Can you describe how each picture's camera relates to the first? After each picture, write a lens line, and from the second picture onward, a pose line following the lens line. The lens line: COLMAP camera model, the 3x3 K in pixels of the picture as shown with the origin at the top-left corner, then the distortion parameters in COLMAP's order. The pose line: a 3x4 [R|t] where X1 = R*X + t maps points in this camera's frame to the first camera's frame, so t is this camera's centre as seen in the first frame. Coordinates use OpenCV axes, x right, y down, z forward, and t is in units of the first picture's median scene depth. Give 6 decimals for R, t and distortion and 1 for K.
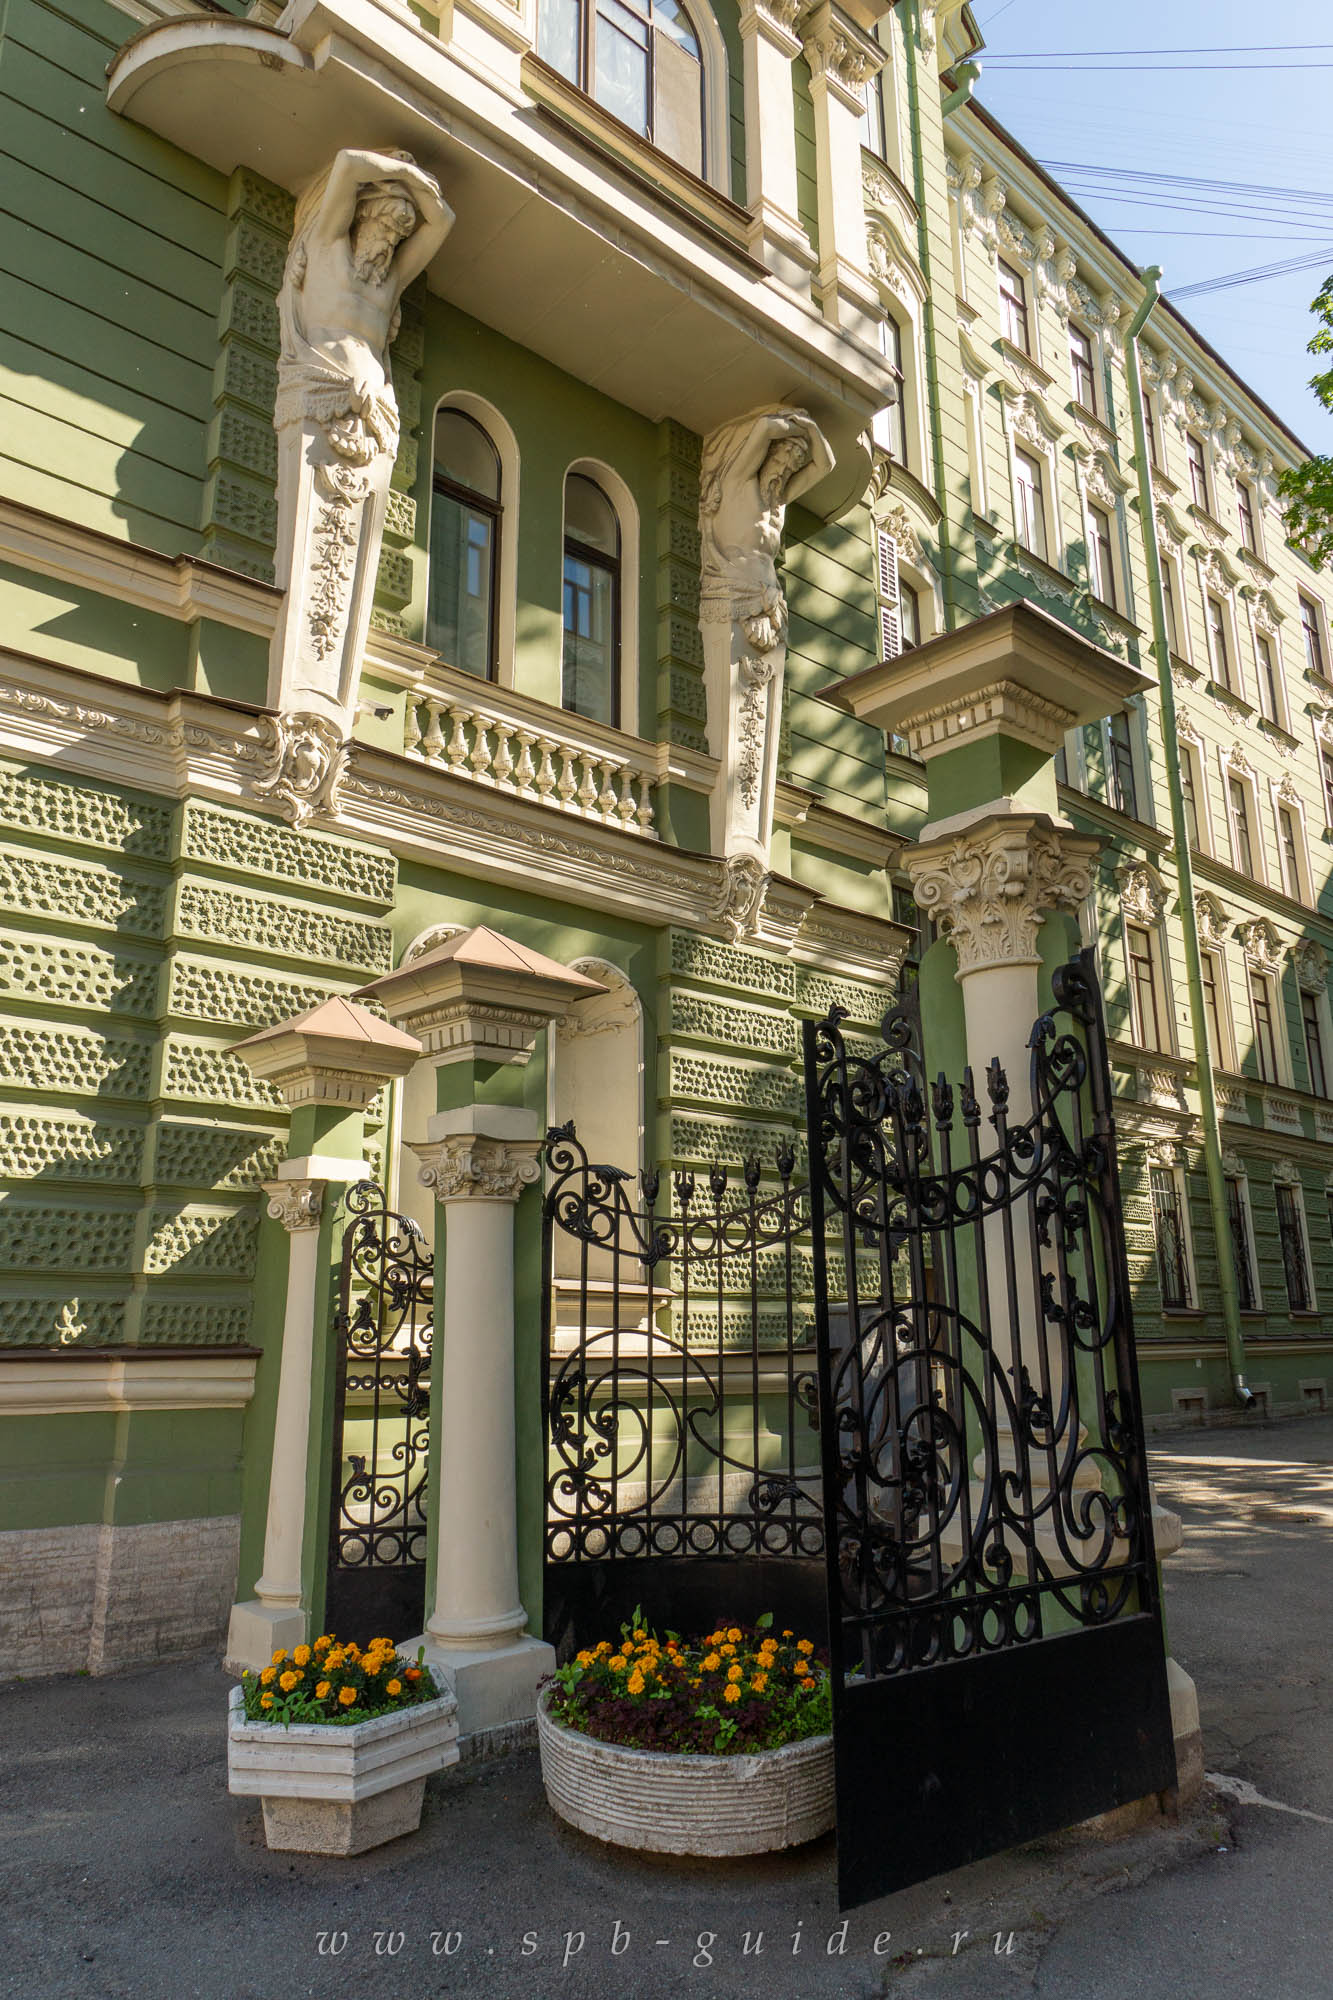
lens RADIAL K [[1288.6, 0, 666.7], [0, 1288.6, 1029.0], [0, 0, 1]] dist [-0.002300, 0.000250]
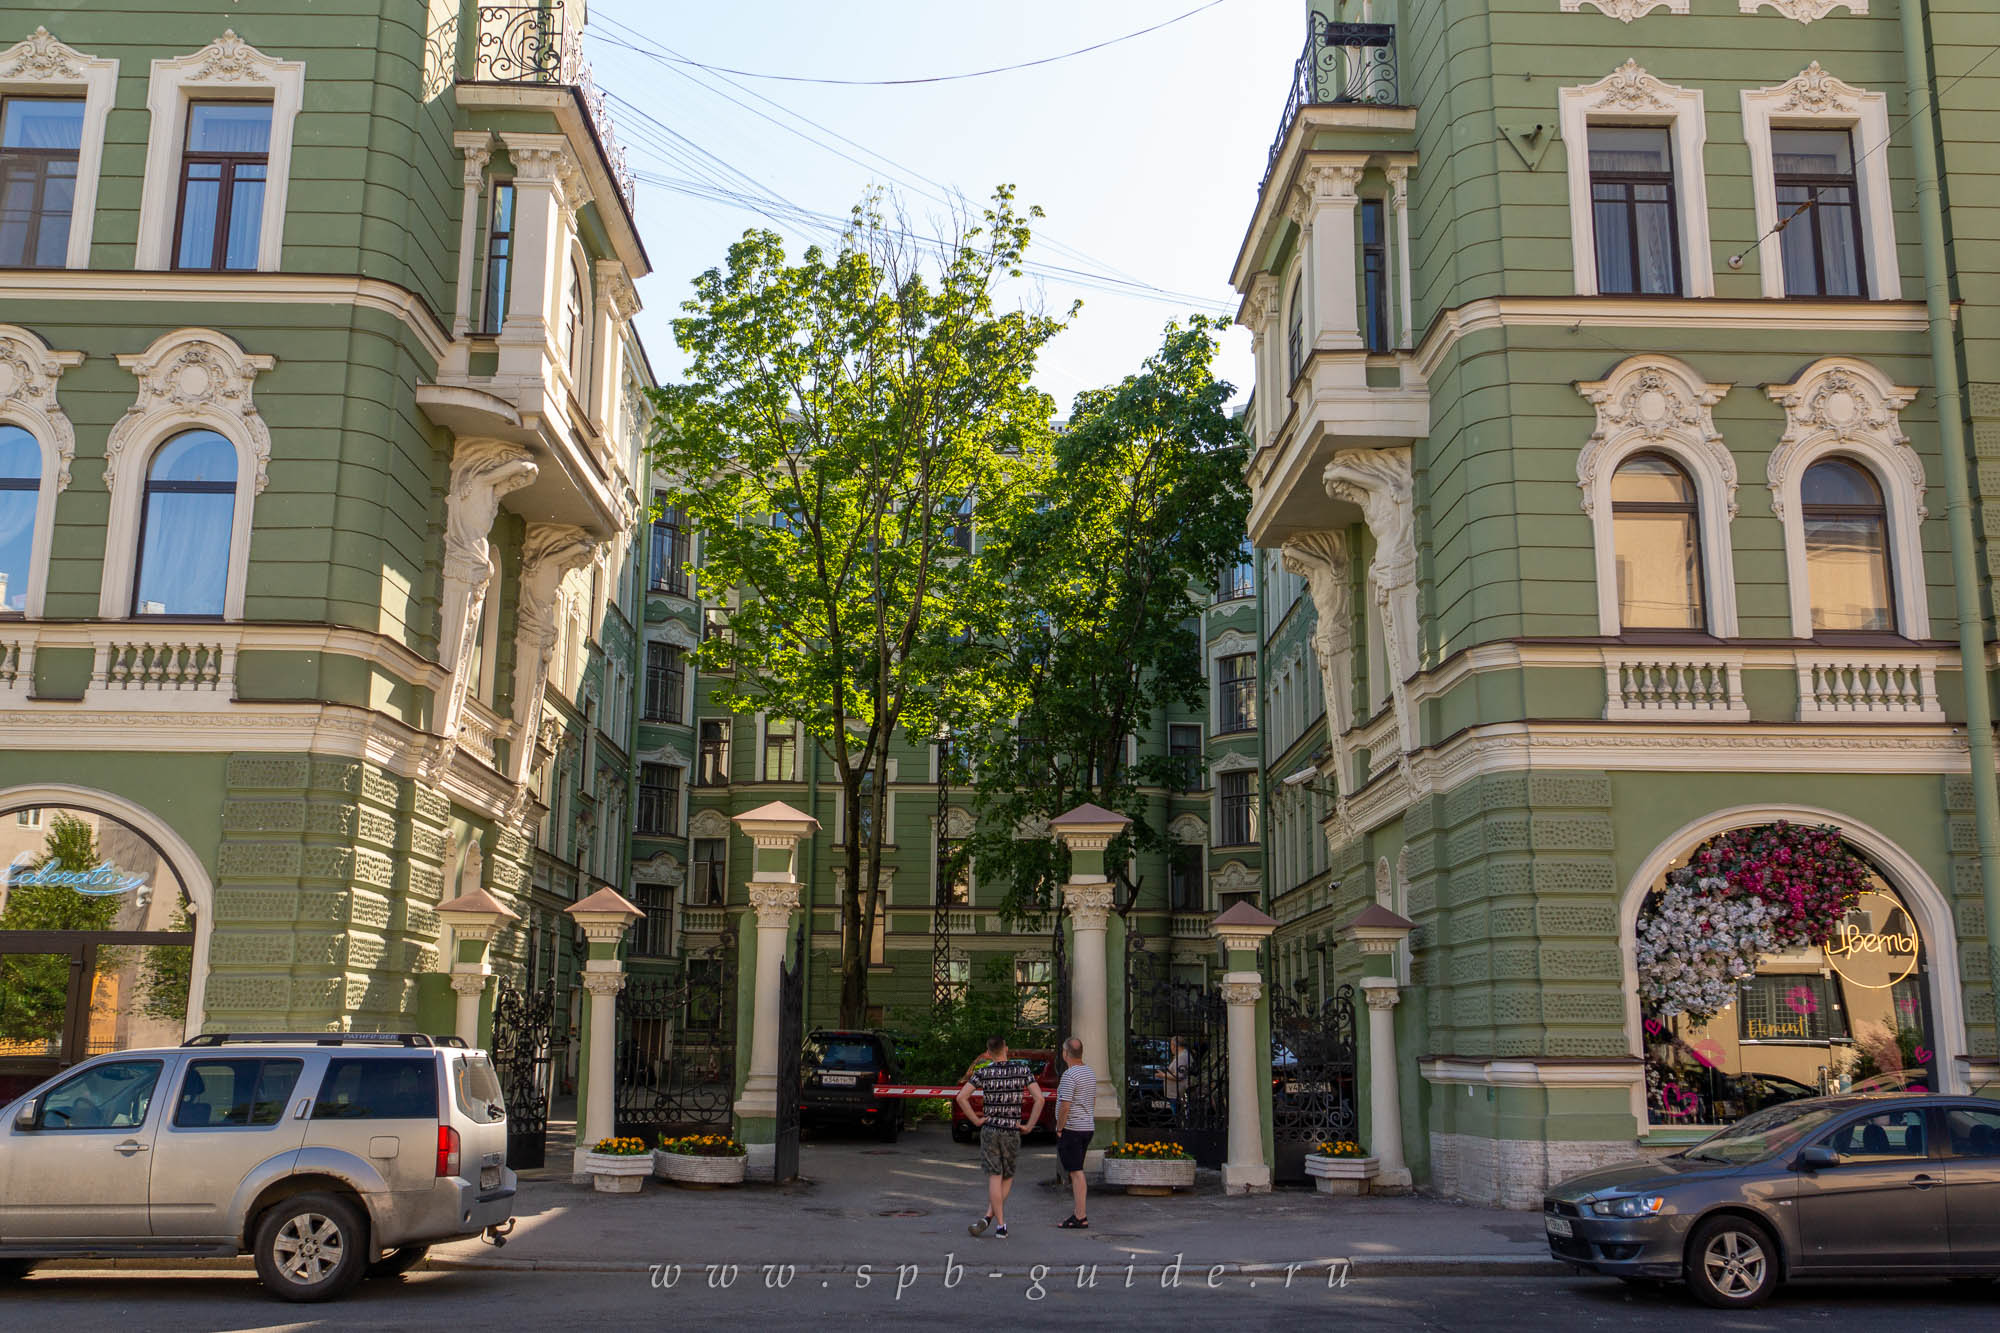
lens RADIAL K [[1543.7, 0, 1003.3], [0, 1543.7, 774.3], [0, 0, 1]] dist [0.001165, -0.005835]
pose [[0.634397, 0.145535, 0.759184, -1.524507], [-0.188772, 0.981550, -0.030419, -0.269507], [-0.749604, -0.124015, 0.650165, -1.192979]]
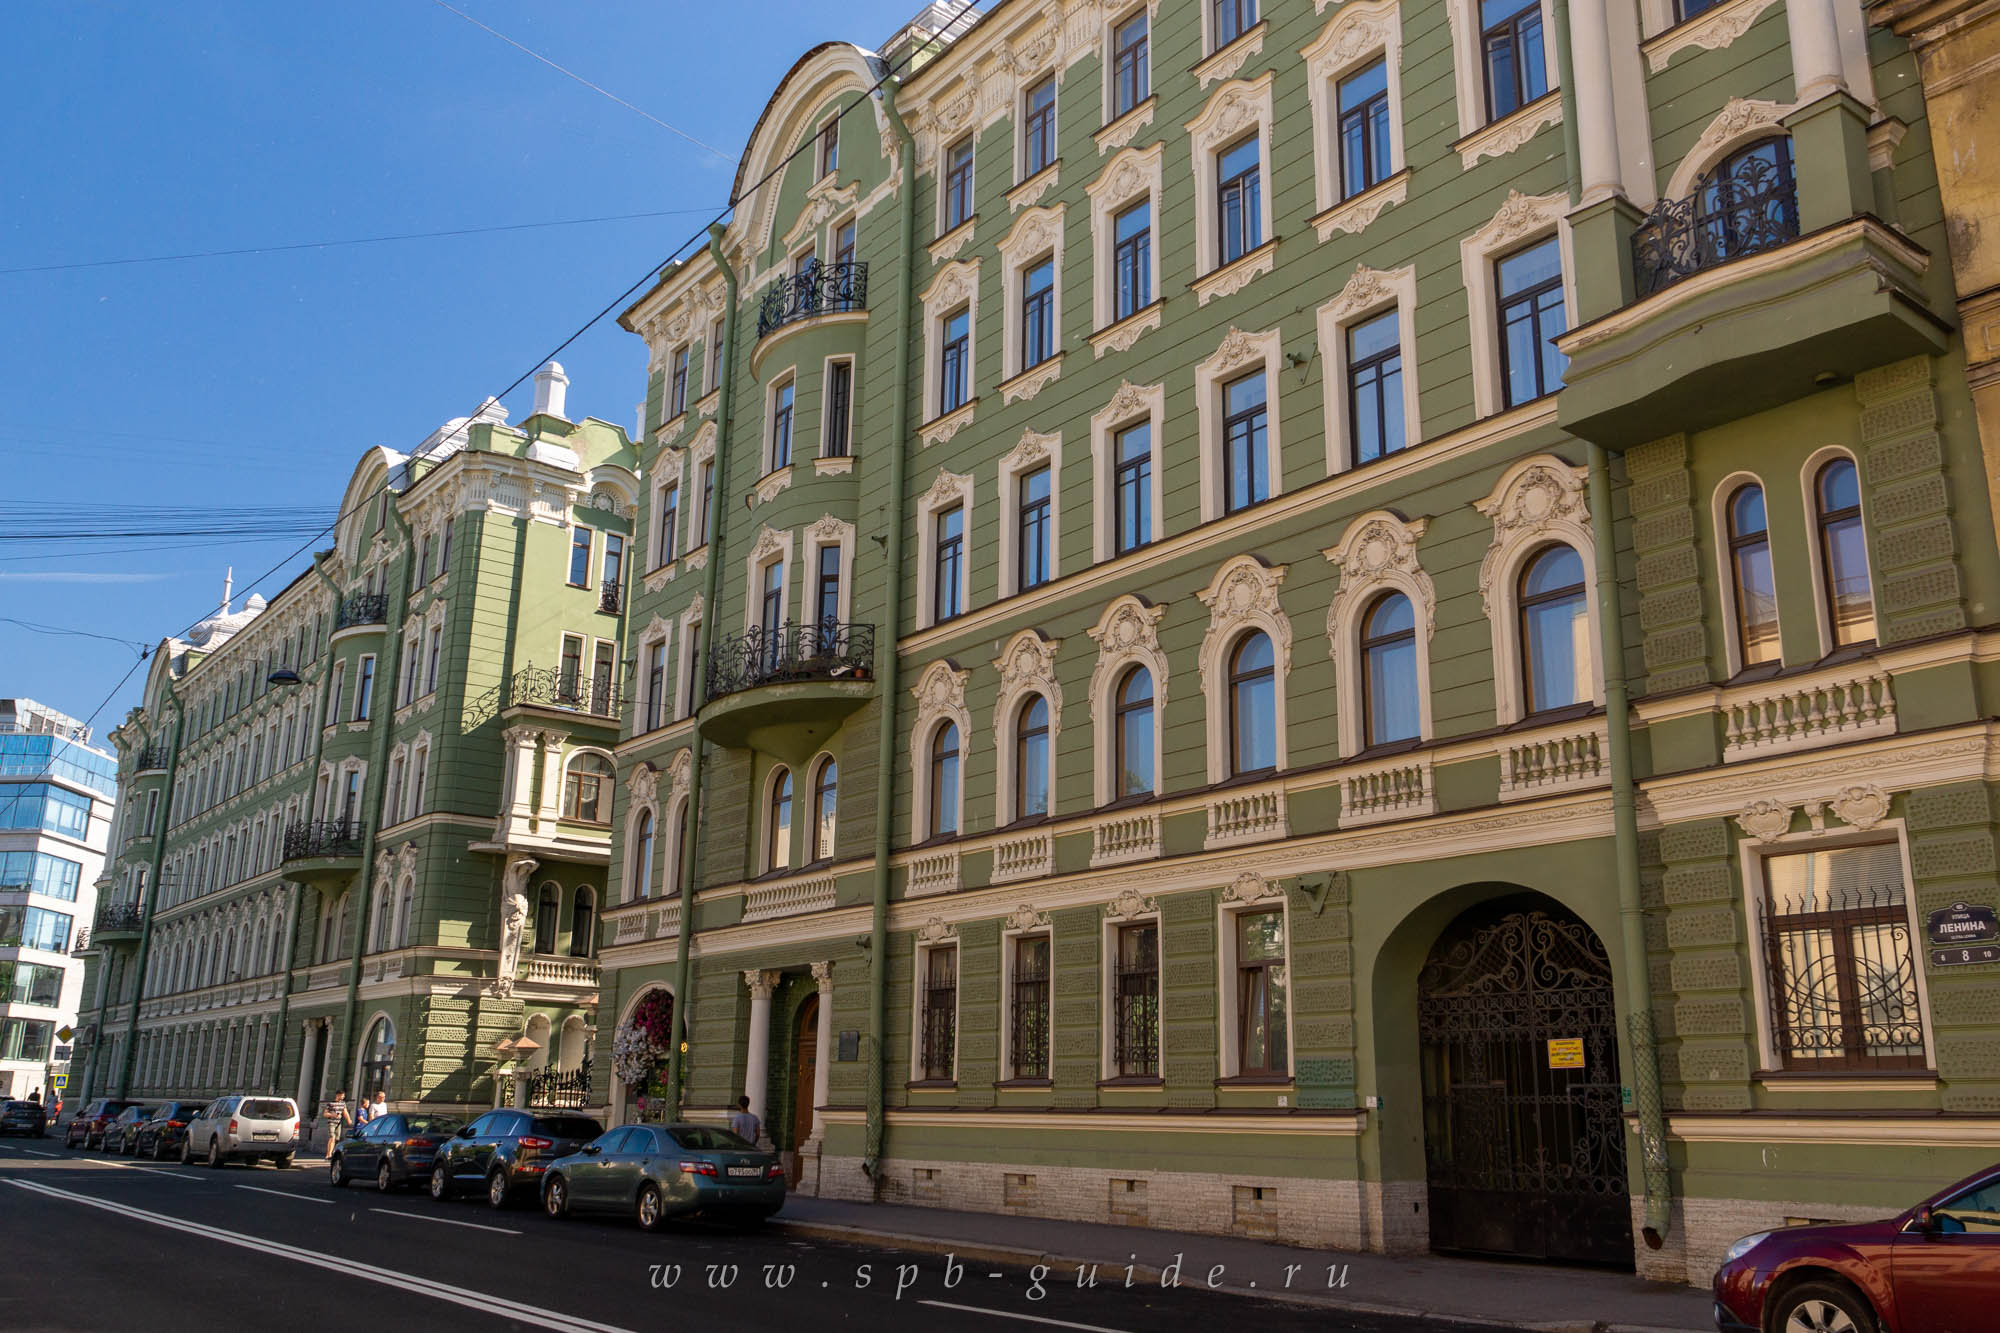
lens RADIAL K [[1618.2, 0, 1066.9], [0, 1618.2, 665.4], [0, 0, 1]] dist [-0.000175, 0.000088]
pose [[0.999725, 0.007738, -0.022144, 2.004538], [-0.008479, 0.999400, -0.033584, -1.237434], [0.021871, 0.033762, 0.999191, -5.205078]]
